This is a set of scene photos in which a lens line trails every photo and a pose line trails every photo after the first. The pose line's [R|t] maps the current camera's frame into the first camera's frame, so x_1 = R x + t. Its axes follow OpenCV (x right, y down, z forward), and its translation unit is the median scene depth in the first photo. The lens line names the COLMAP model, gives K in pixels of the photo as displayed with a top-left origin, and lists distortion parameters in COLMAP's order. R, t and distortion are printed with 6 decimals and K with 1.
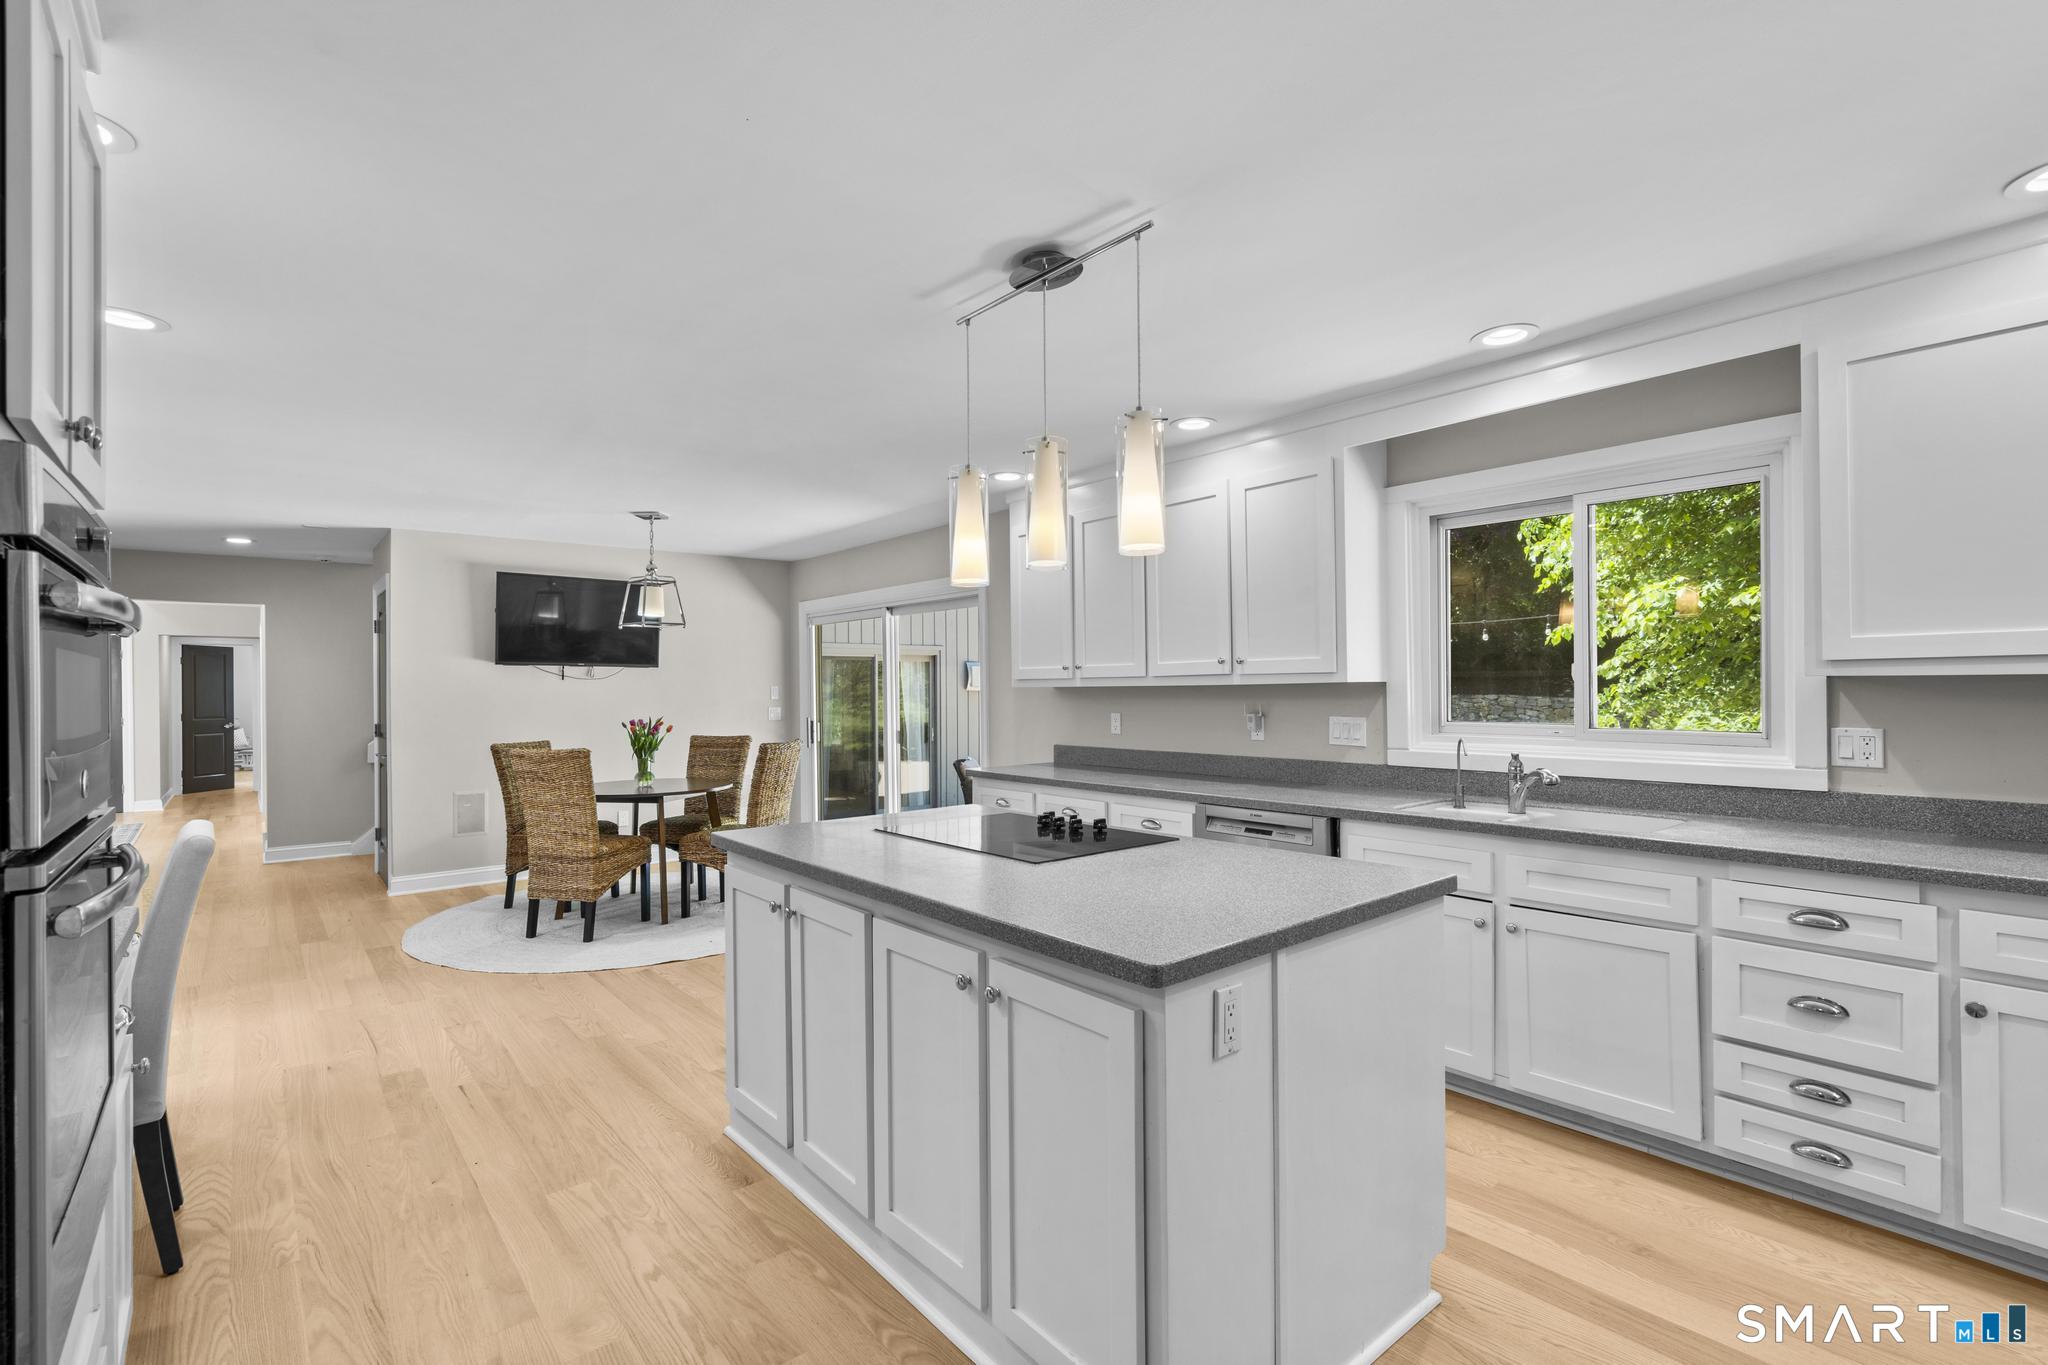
lens RADIAL K [[925.3, 0, 1024.0], [0, 925.3, 682.5], [0, 0, 1]] dist [-0.005158, -0.000141]
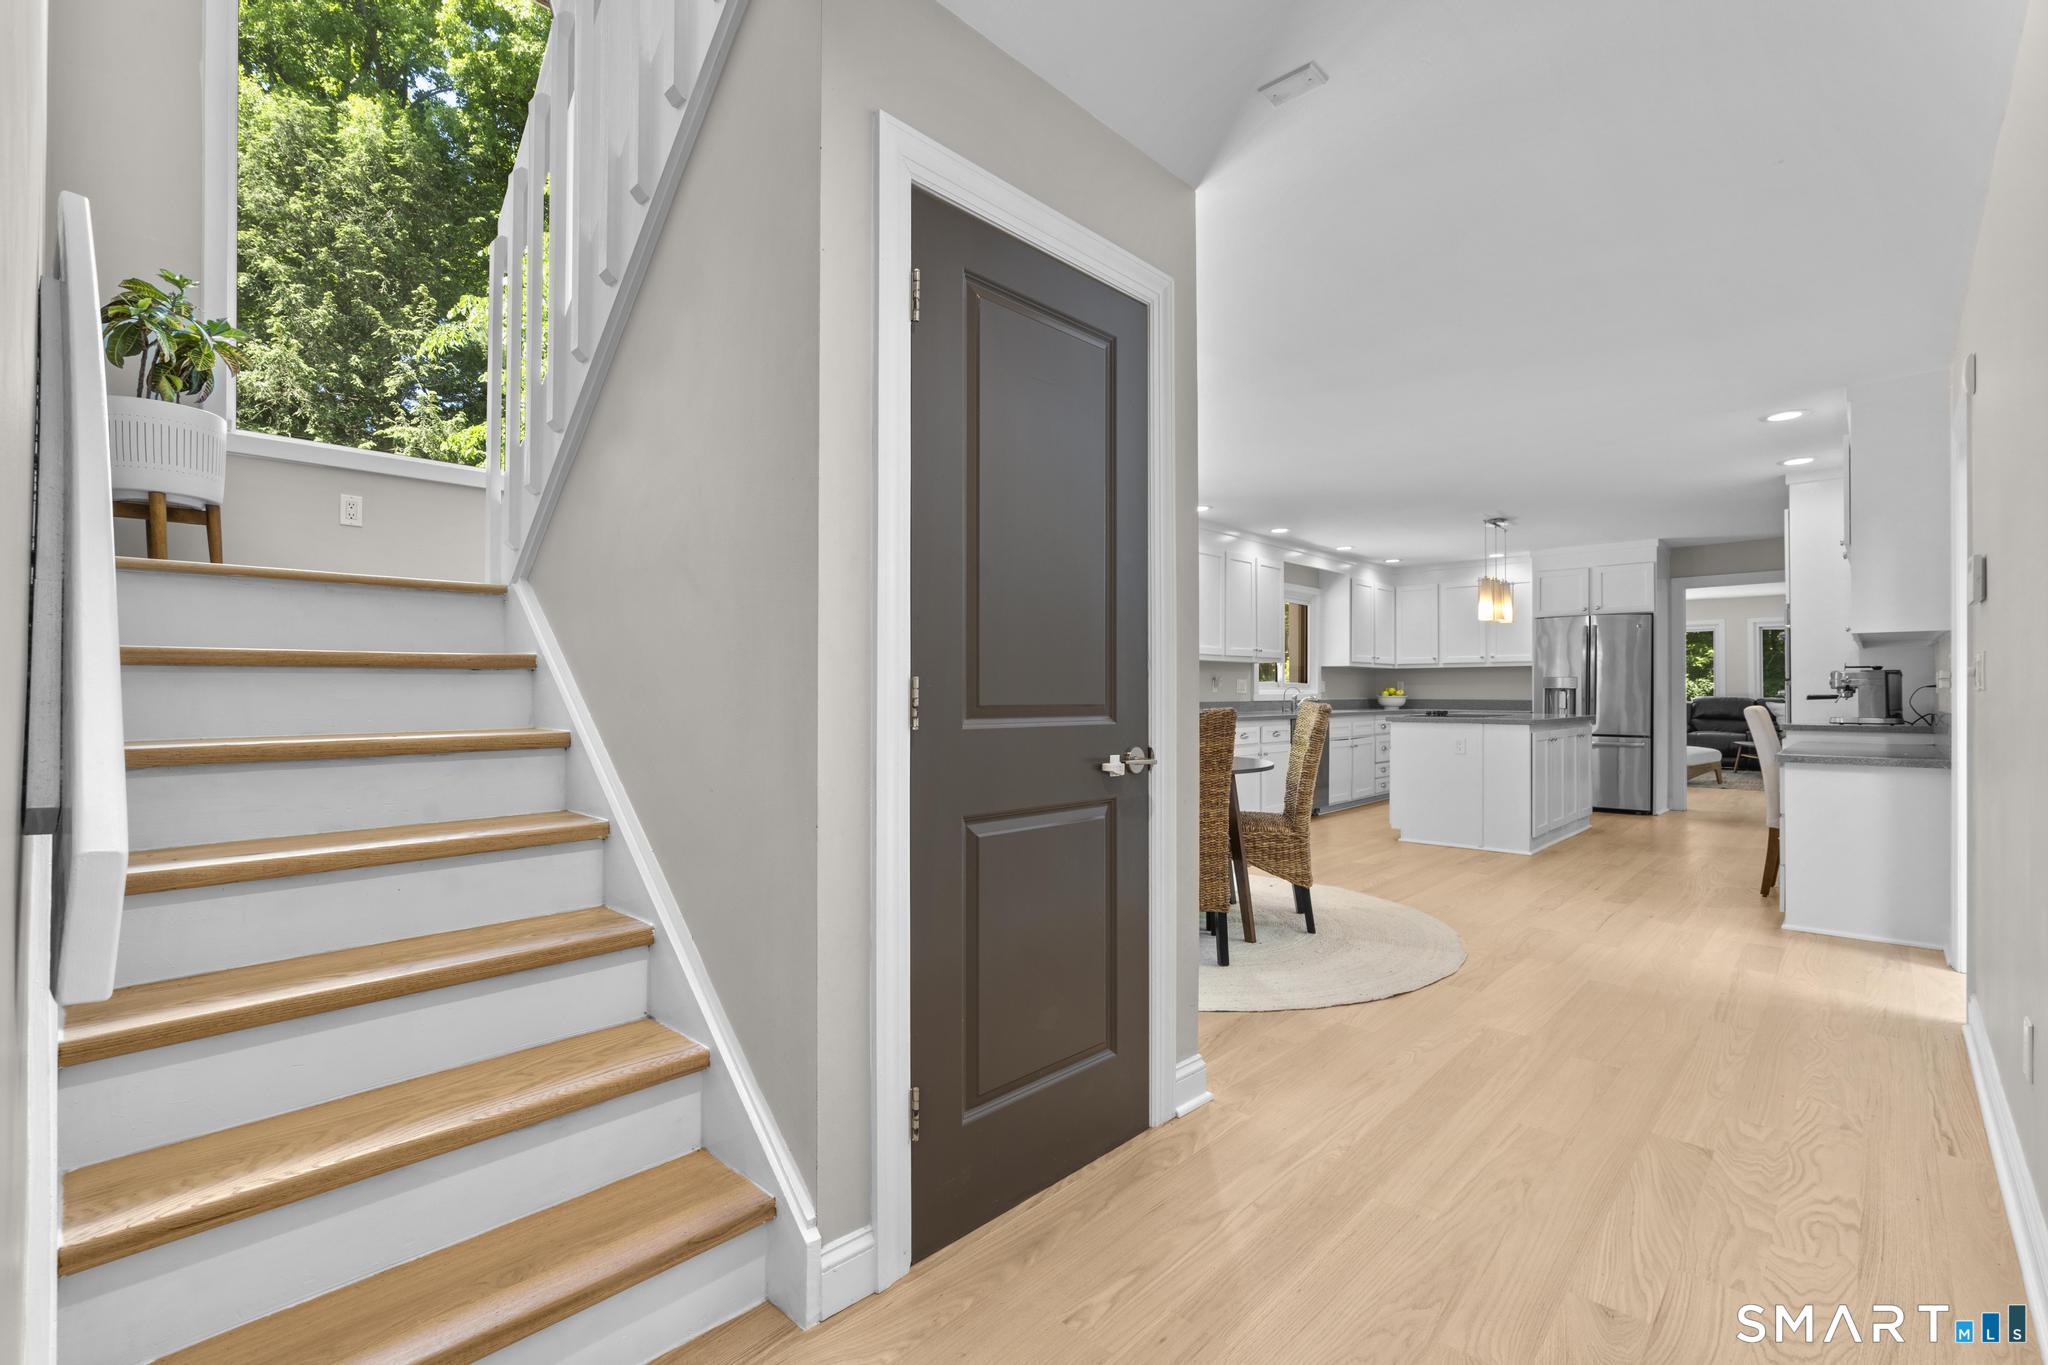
lens RADIAL K [[925.3, 0, 1024.0], [0, 925.3, 682.5], [0, 0, 1]] dist [-0.000663, -0.000329]
pose [[-0.125400, 0.017720, 0.991948, -1.650666], [-0.007032, 0.999799, -0.018749, 0.085726], [-0.992081, -0.009326, -0.125251, 1.727887]]
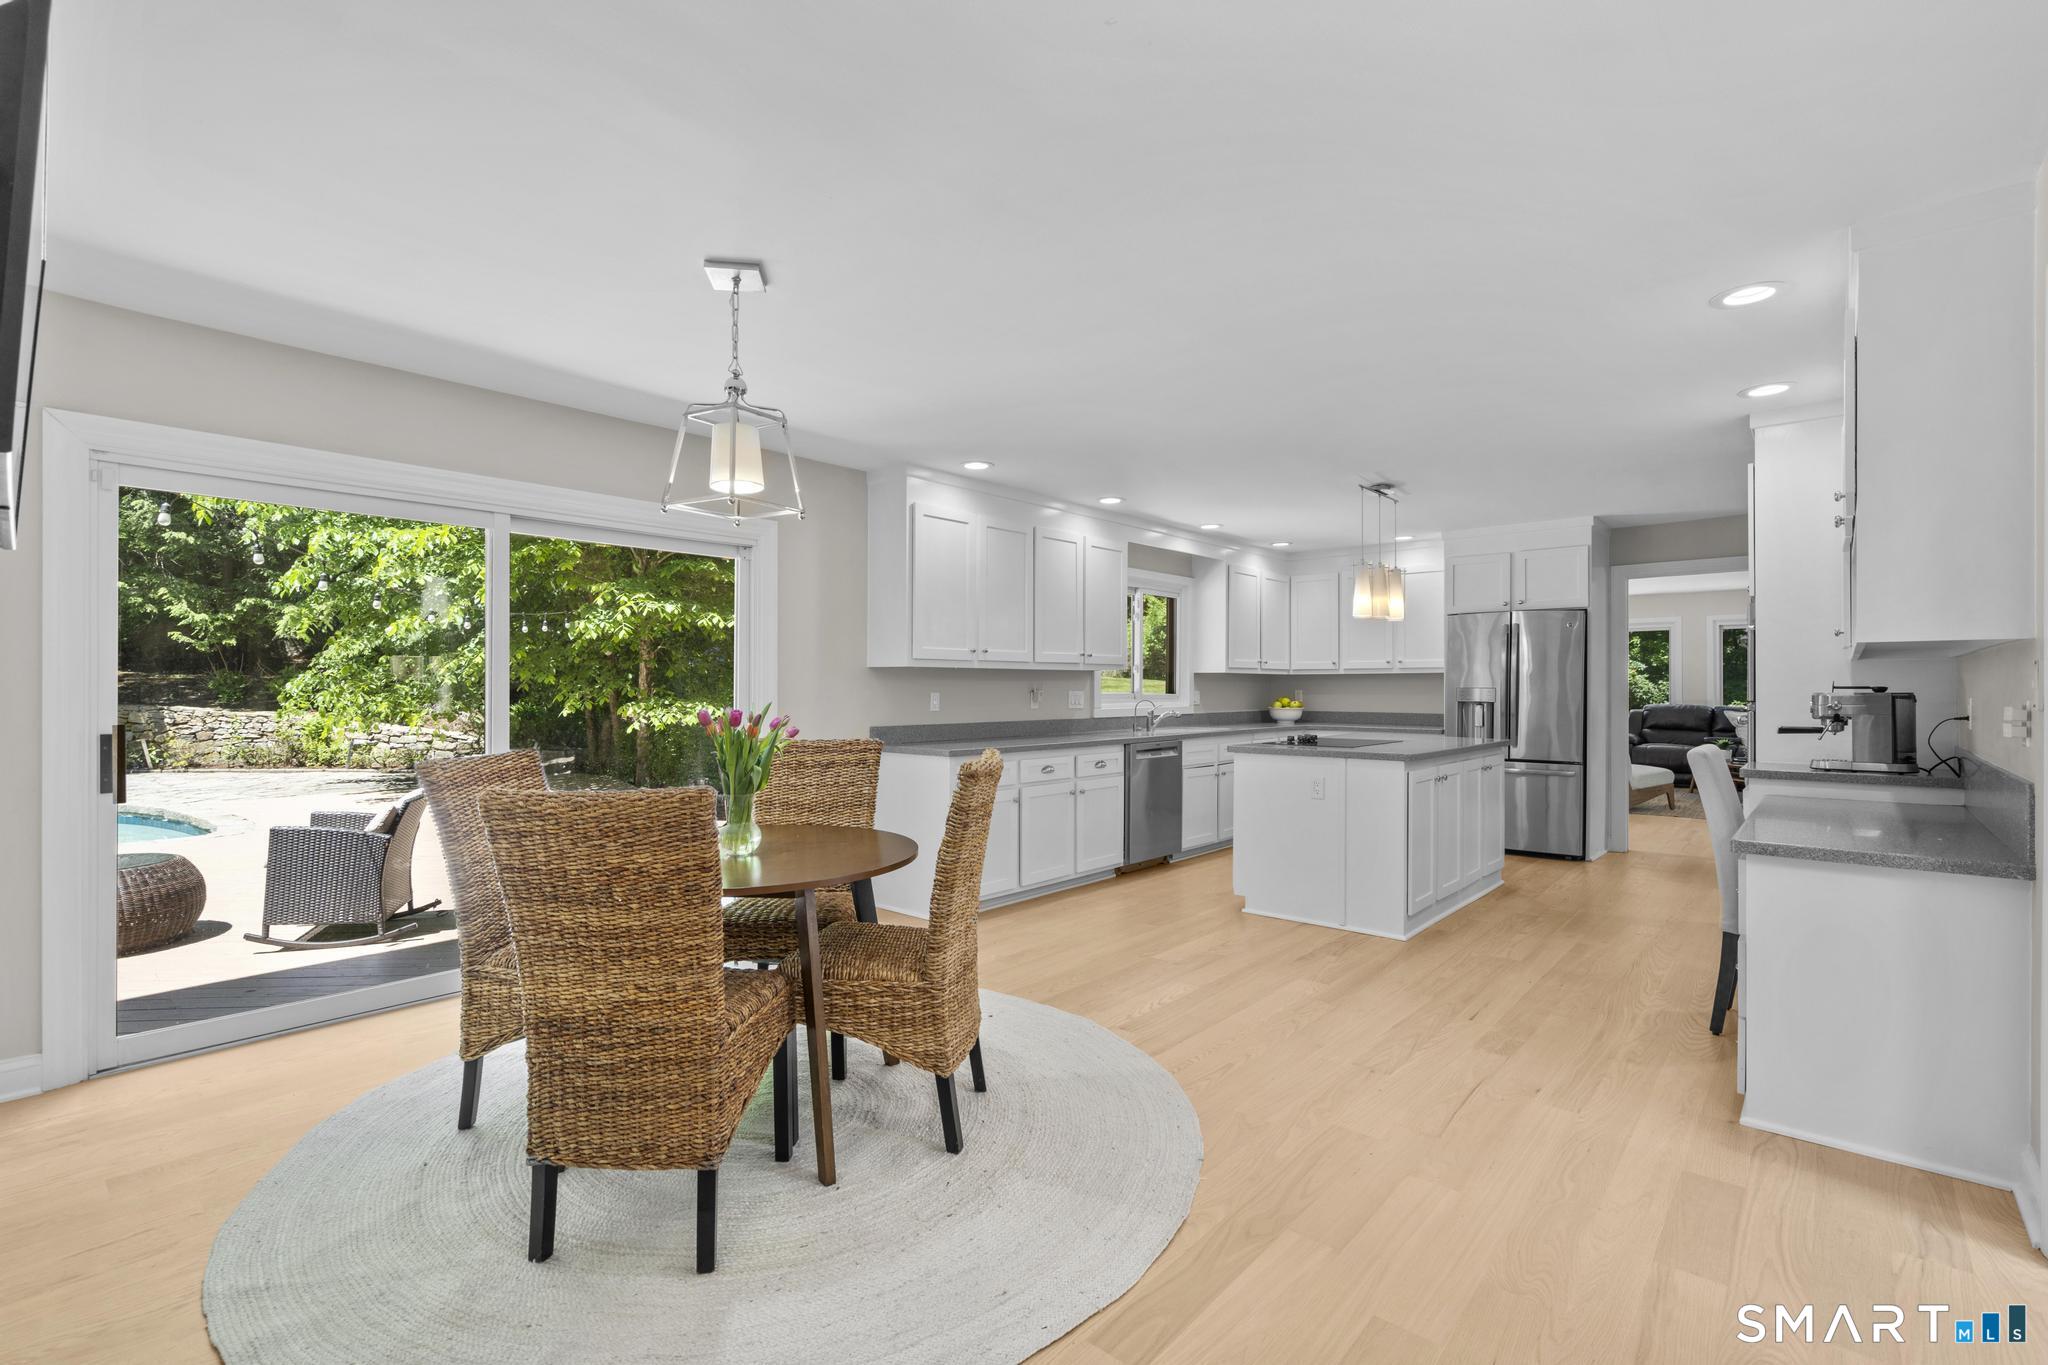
lens RADIAL K [[925.3, 0, 1024.0], [0, 925.3, 682.5], [0, 0, 1]] dist [-0.005158, -0.000141]
pose [[-0.149104, 0.012191, 0.988746, -1.265429], [-0.007722, 0.999879, -0.013493, 0.044278], [-0.988791, -0.009647, -0.148992, 1.320800]]
